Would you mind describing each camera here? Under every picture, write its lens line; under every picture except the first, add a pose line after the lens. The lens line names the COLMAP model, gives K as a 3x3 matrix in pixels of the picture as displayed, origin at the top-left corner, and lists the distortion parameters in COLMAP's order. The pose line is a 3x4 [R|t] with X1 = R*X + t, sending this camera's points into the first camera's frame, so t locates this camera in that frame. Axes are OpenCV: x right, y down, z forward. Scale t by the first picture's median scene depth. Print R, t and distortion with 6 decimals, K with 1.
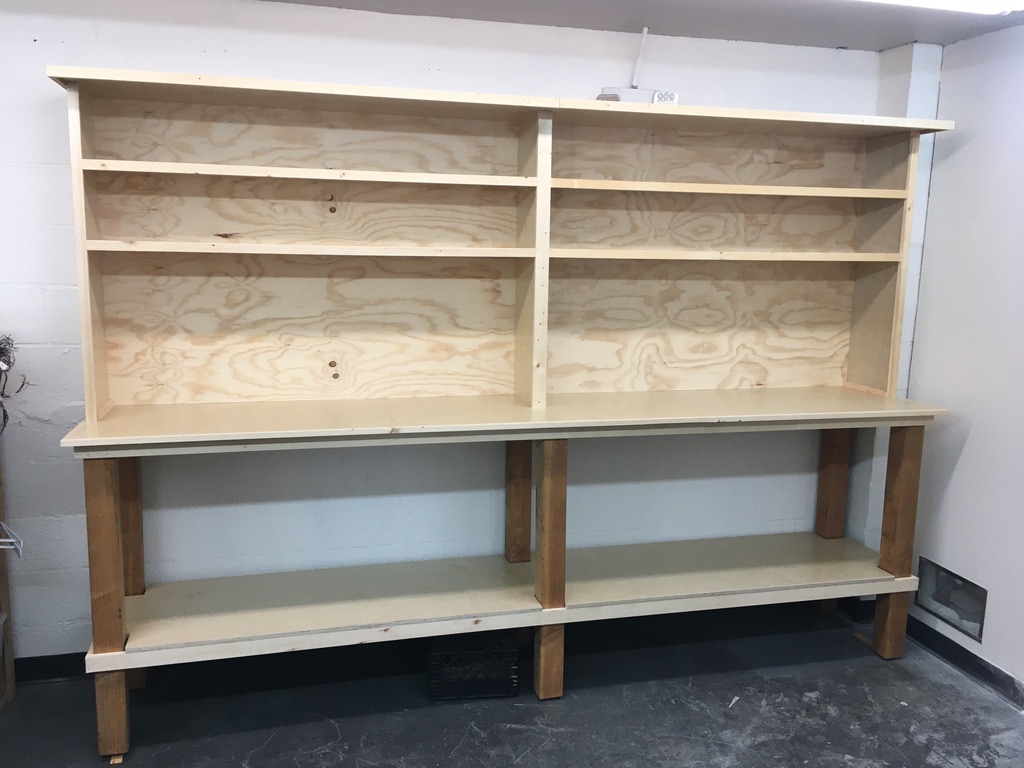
lens RADIAL K [[875.4, 0, 506.3], [0, 875.4, 380.7], [0, 0, 1]] dist [0.052361, -0.076301]
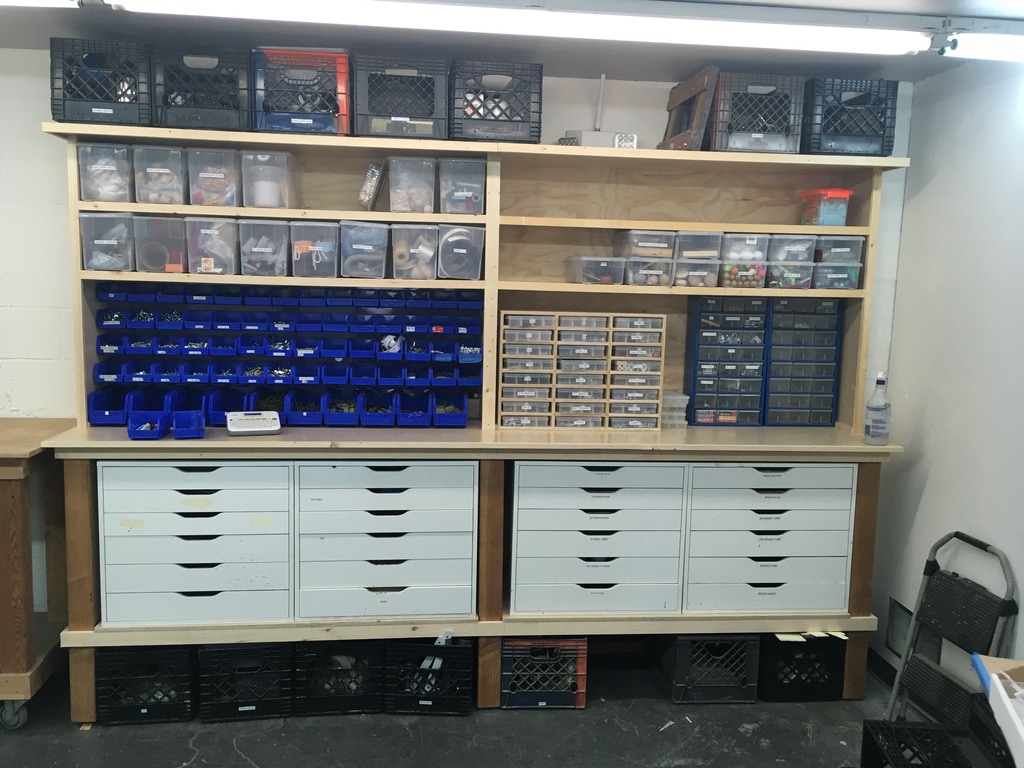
lens RADIAL K [[875.4, 0, 520.0], [0, 875.4, 385.9], [0, 0, 1]] dist [0.052361, -0.076301]
pose [[0.988282, 0.026187, -0.150376, 0.220213], [-0.031227, 0.999024, -0.031252, 0.008422], [0.149411, 0.035581, 0.988135, -0.041862]]
